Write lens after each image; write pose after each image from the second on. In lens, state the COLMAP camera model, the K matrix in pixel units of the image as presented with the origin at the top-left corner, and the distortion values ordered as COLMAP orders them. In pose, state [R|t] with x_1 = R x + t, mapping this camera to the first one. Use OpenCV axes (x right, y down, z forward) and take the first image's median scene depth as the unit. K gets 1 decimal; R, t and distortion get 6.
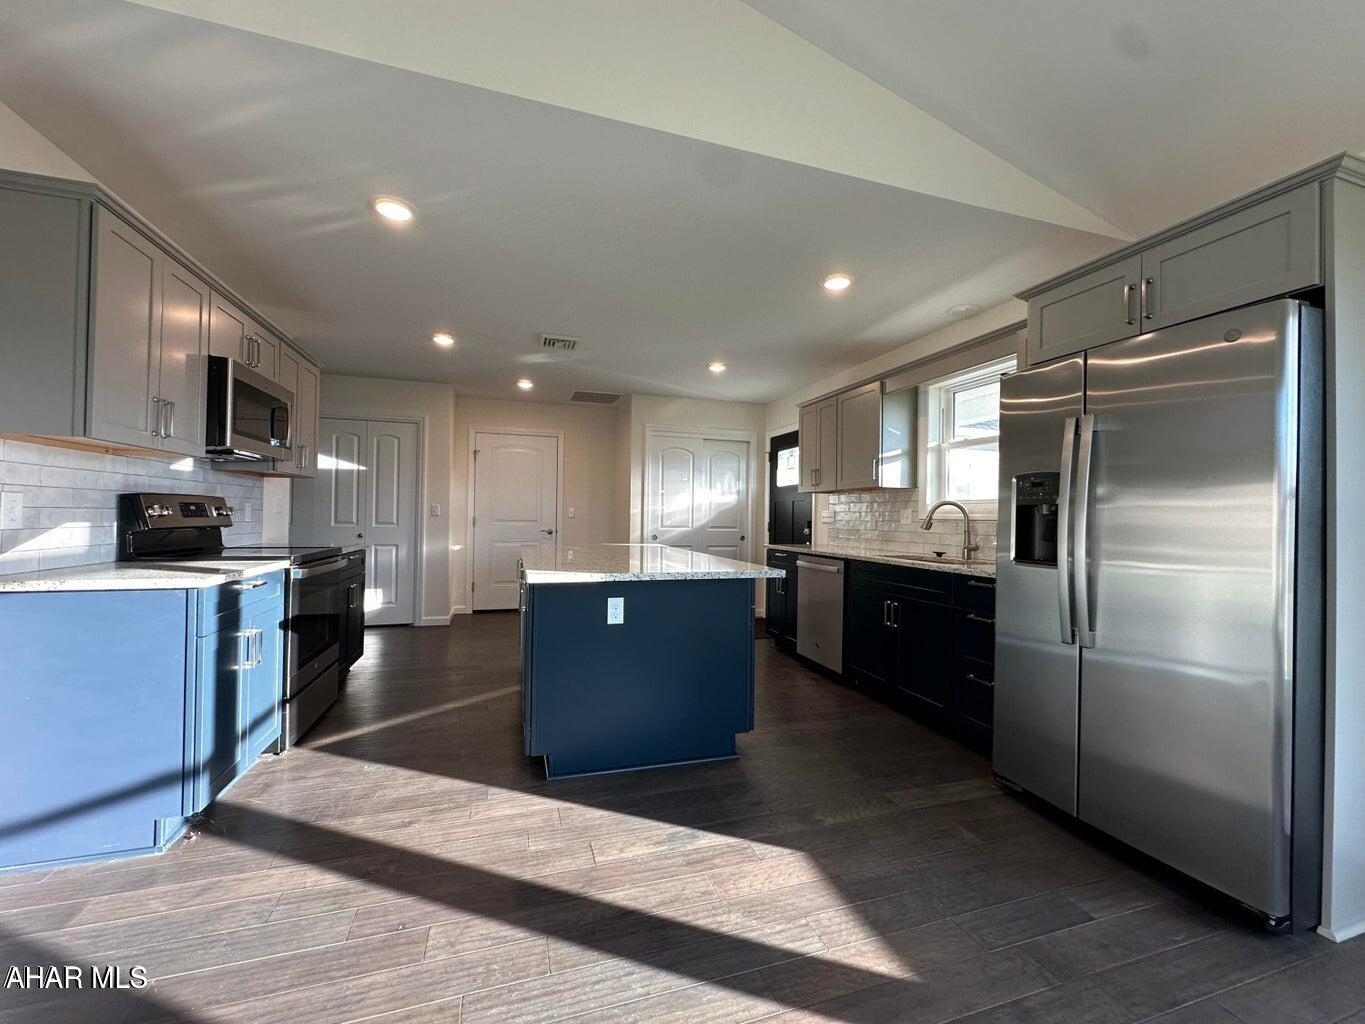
lens RADIAL K [[546.8, 0, 686.3], [0, 546.8, 510.8], [0, 0, 1]] dist [0.000249, -0.000208]
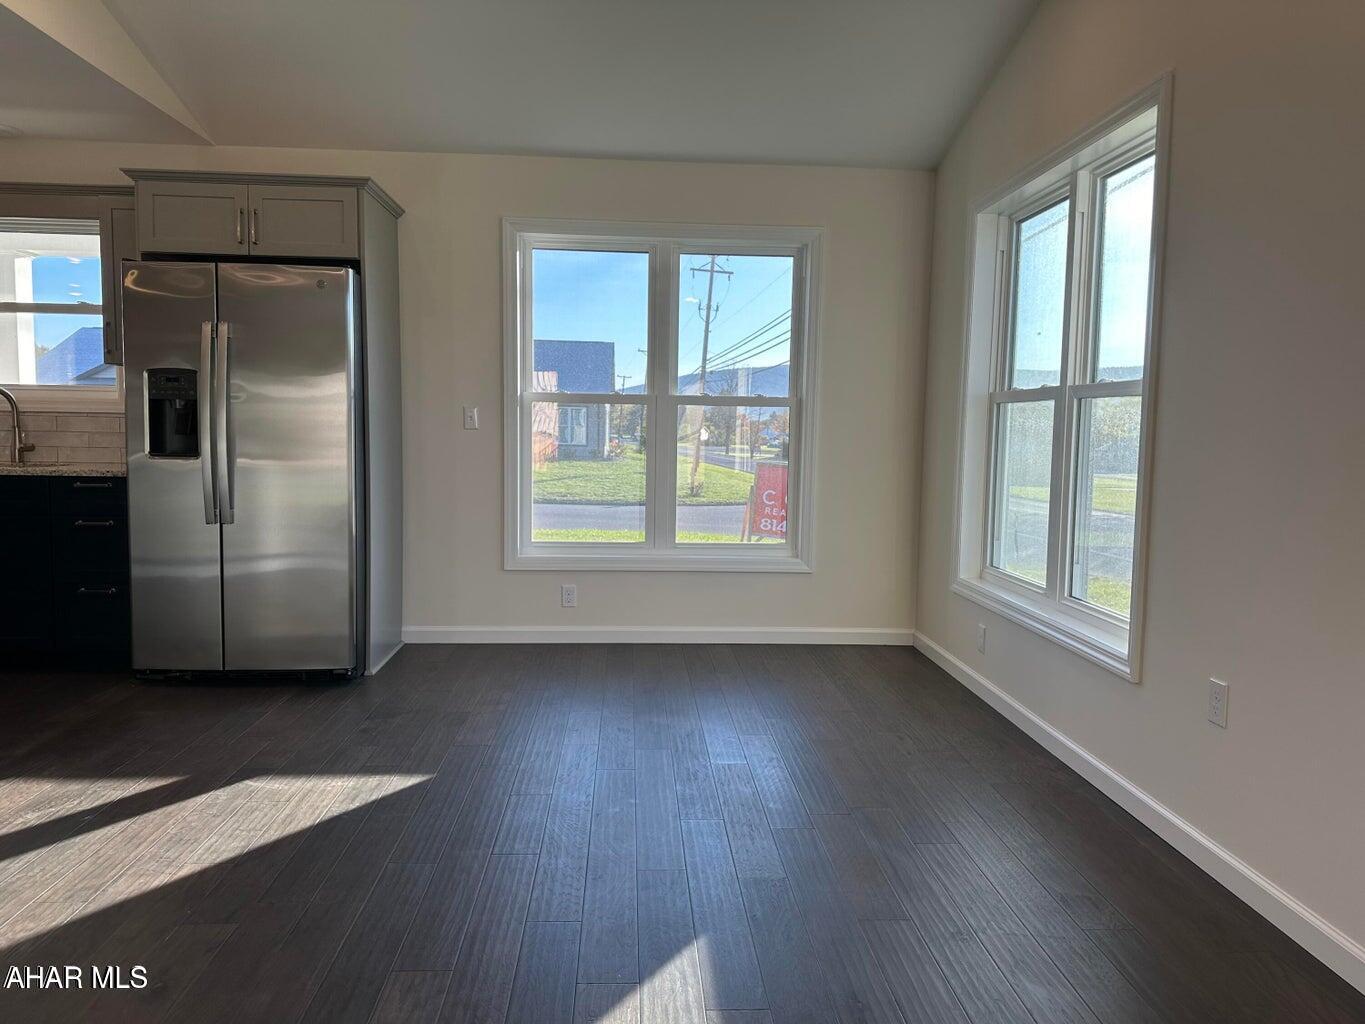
lens RADIAL K [[941.5, 0, 683.0], [0, 941.5, 506.8], [0, 0, 1]] dist [0.007475, 0.000749]
pose [[0.272674, -0.099228, 0.956976, -0.832240], [-0.020040, 0.993866, 0.108763, -0.022282], [-0.961898, -0.048835, 0.269013, -0.430100]]
